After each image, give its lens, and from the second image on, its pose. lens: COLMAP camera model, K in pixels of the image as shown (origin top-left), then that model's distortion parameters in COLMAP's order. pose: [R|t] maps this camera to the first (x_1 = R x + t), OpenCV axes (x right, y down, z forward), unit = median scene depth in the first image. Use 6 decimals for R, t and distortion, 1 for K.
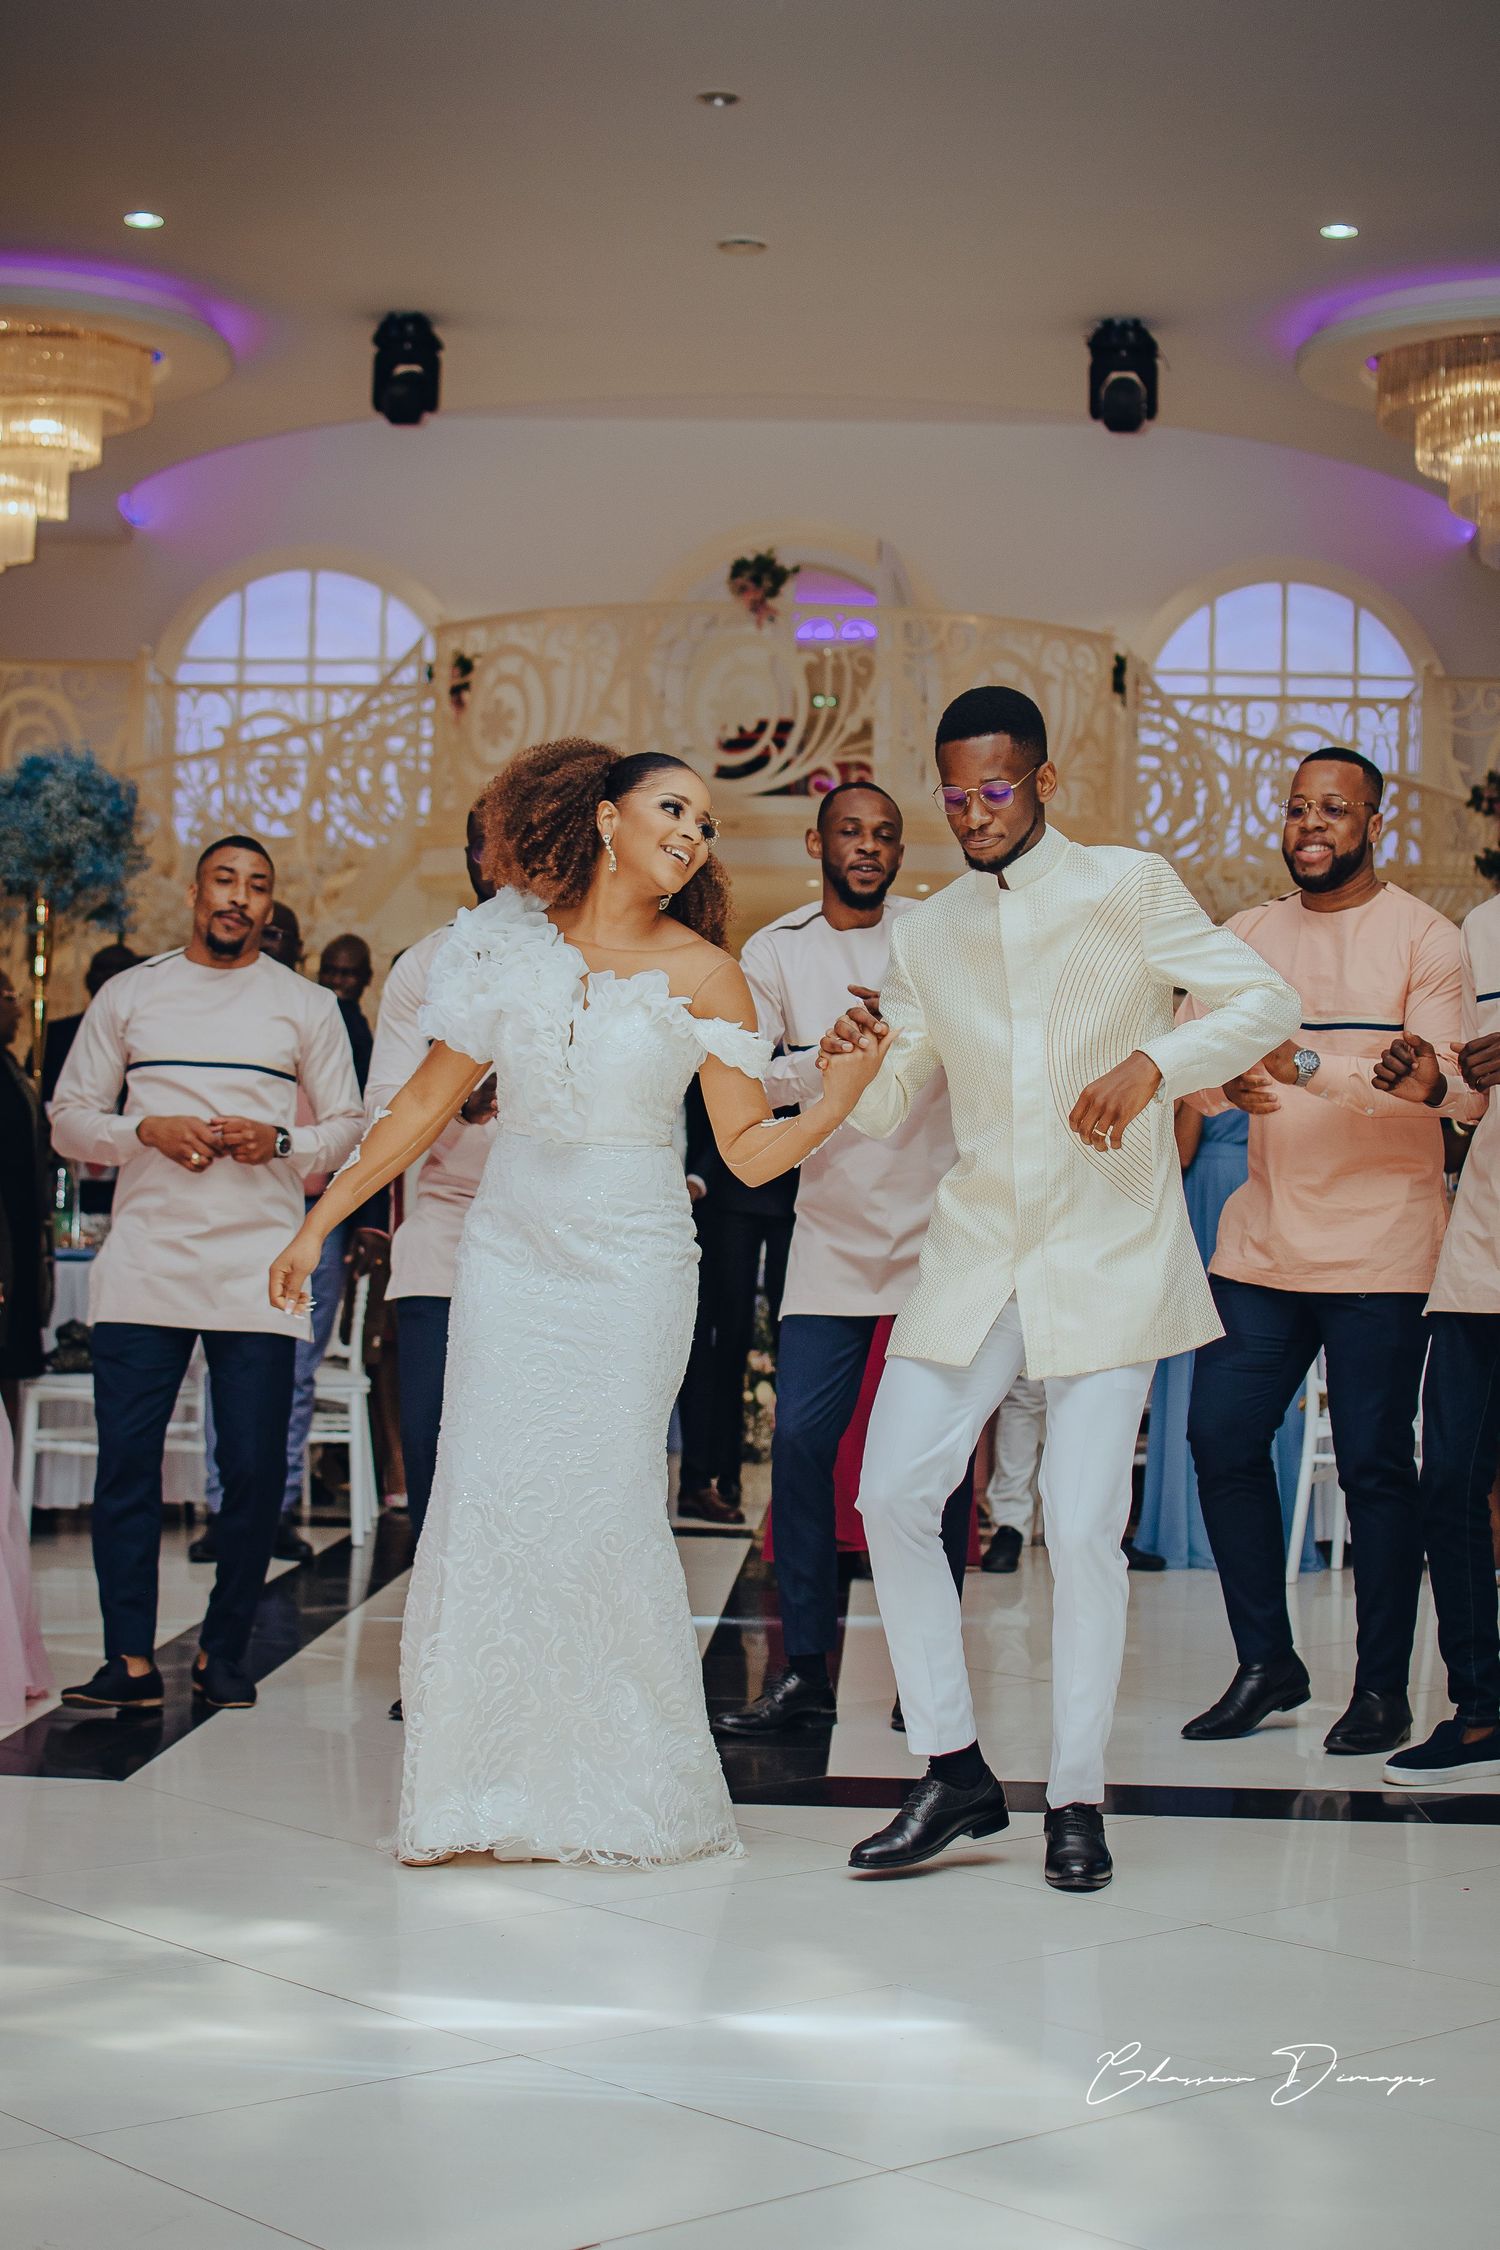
lens RADIAL K [[3344.9, 0, 750.0], [0, 3344.9, 1125.0], [0, 0, 1]] dist [-0.154020, -0.118628]
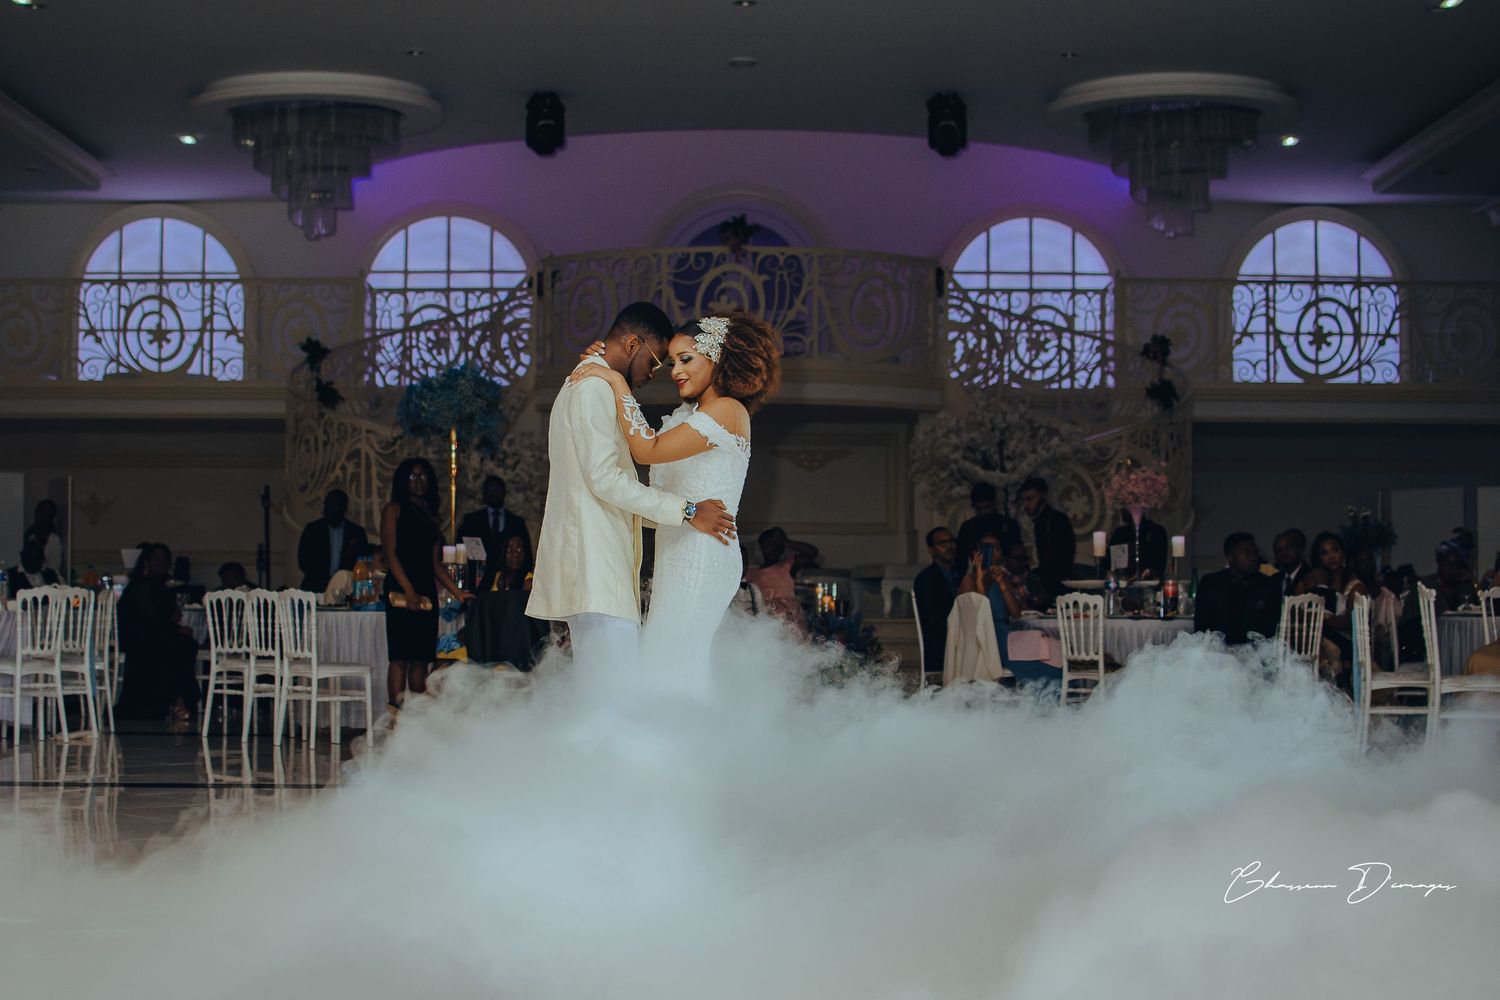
lens RADIAL K [[2463.9, 0, 750.0], [0, 2463.9, 500.0], [0, 0, 1]] dist [-0.154587, 0.030227]
pose [[0.998368, -0.016431, 0.054687, -0.054397], [0.017568, 0.999638, -0.020377, 0.001939], [-0.054333, 0.021304, 0.998296, -0.245114]]
